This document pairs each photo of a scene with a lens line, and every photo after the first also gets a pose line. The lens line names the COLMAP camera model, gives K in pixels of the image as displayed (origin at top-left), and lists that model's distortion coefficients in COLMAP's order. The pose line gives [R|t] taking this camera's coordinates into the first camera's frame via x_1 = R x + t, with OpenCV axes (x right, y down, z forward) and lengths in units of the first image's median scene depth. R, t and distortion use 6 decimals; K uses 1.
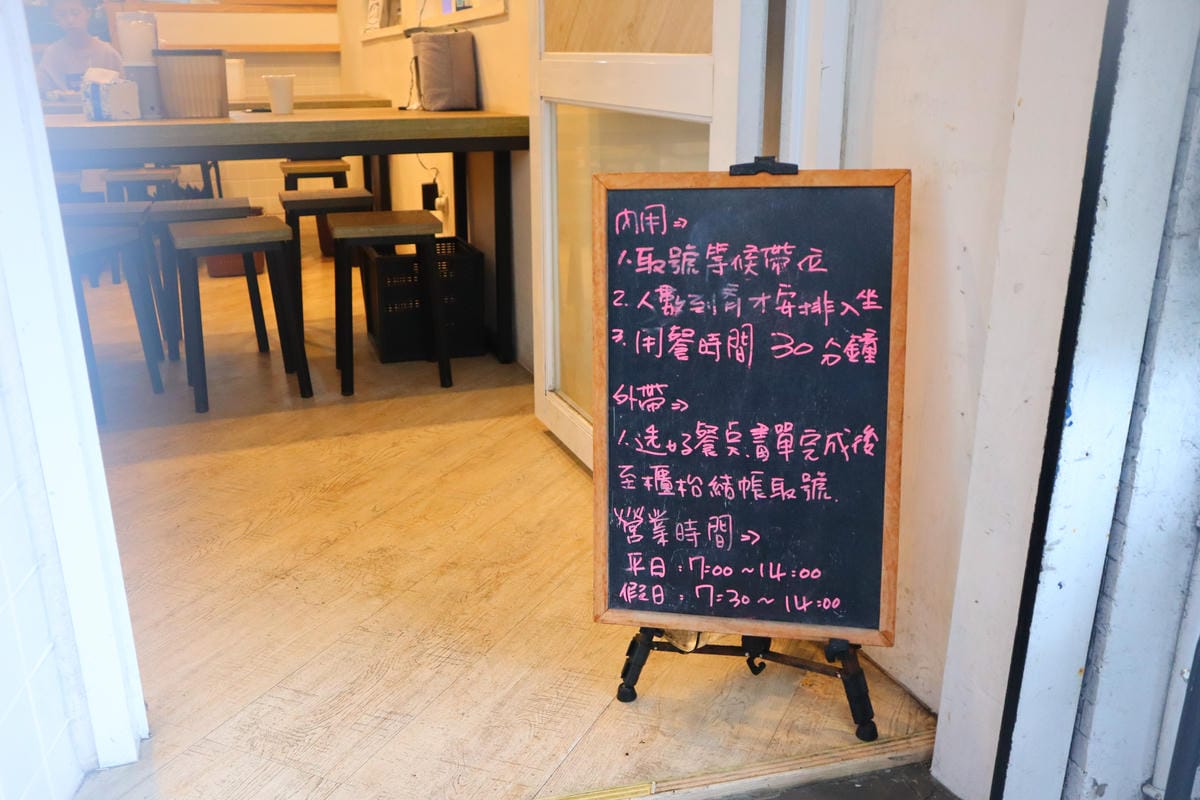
lens RADIAL K [[1040.8, 0, 600.0], [0, 1040.8, 400.0], [0, 0, 1]] dist [-0.004890, -0.000919]
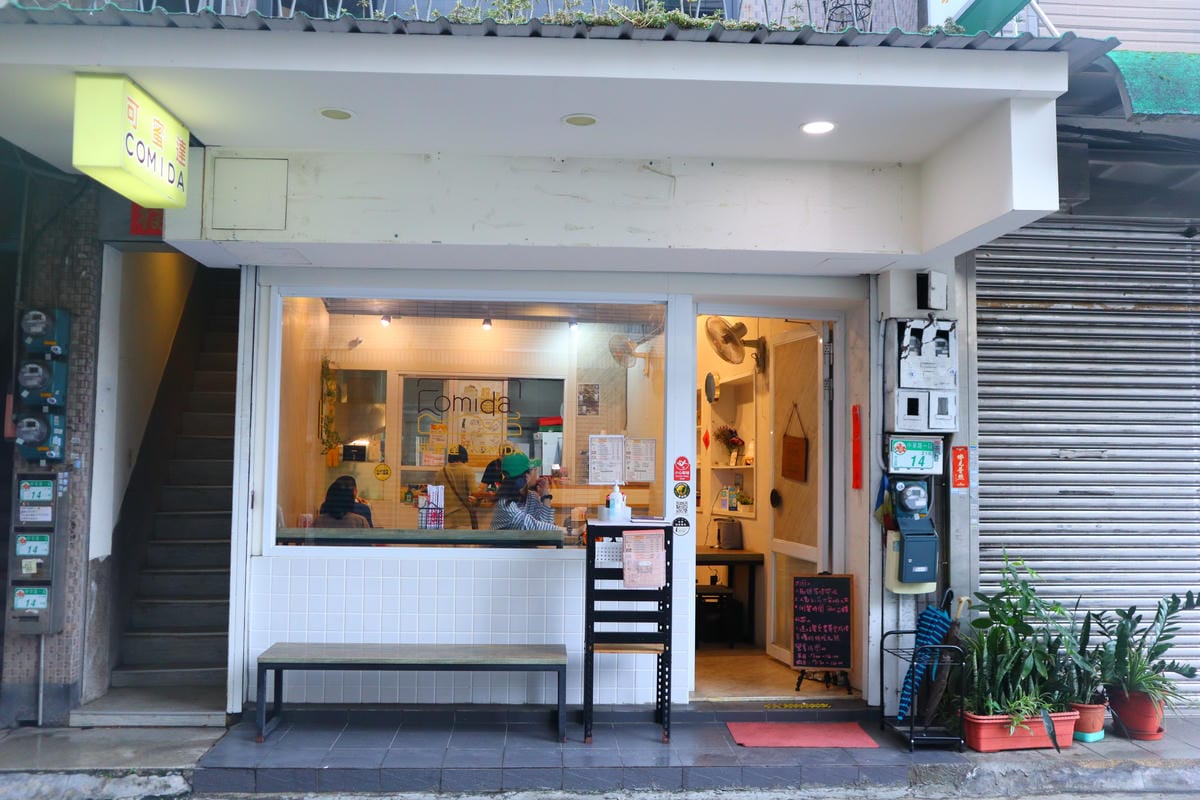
lens RADIAL K [[1053.2, 0, 600.0], [0, 1053.2, 400.0], [0, 0, 1]] dist [-0.010089, -0.002680]
pose [[0.986433, 0.006597, -0.164032, -0.085306], [-0.066800, 0.928862, -0.364353, 0.898016], [0.149959, 0.370367, 0.916701, -4.019358]]
